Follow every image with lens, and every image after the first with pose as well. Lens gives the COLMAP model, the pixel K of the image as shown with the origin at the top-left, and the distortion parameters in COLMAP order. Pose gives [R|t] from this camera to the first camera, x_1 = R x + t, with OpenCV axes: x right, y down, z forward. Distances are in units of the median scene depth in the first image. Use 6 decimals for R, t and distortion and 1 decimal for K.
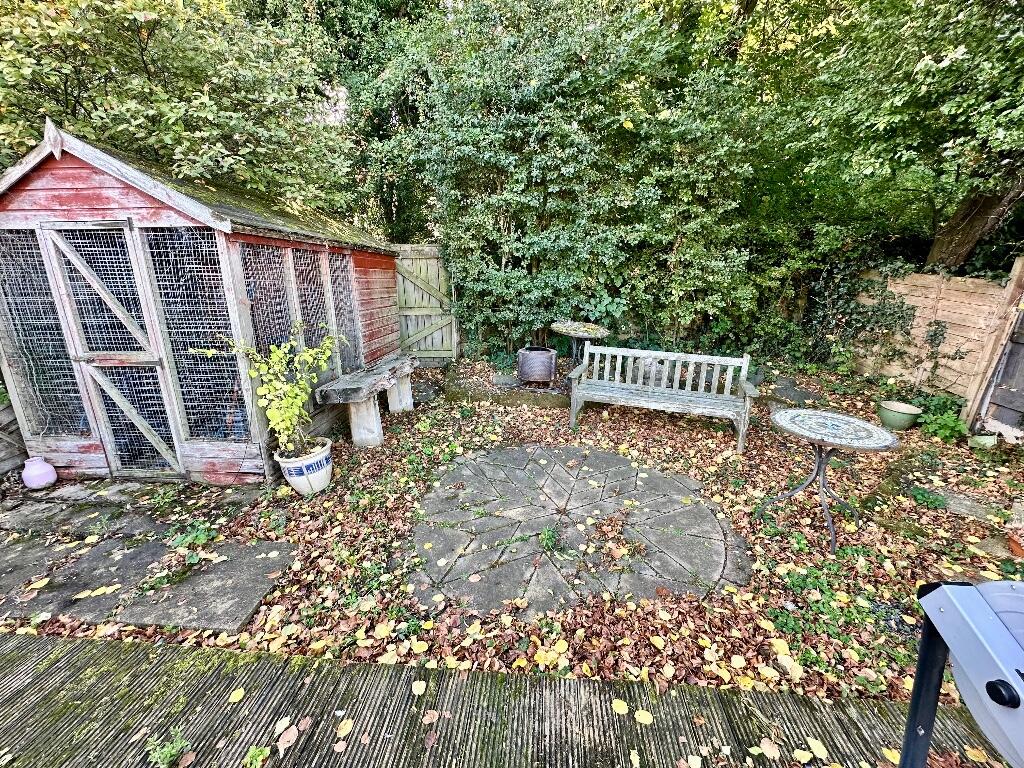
lens RADIAL K [[408.9, 0, 511.4], [0, 408.9, 384.5], [0, 0, 1]] dist [-0.004140, 0.001341]
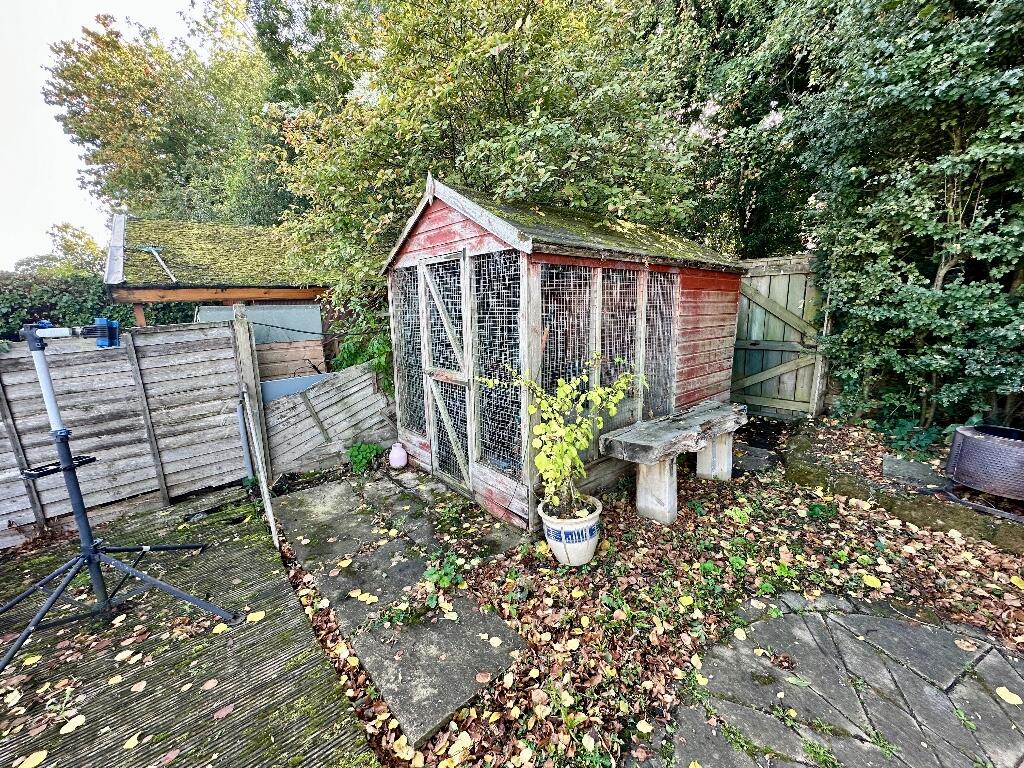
lens RADIAL K [[408.9, 0, 511.9], [0, 408.9, 383.8], [0, 0, 1]] dist [-0.004140, 0.001341]
pose [[0.708094, 0.127213, -0.694564, -0.049580], [-0.167798, 0.985776, 0.009482, -0.074687], [0.685891, 0.109832, 0.719368, 0.293219]]
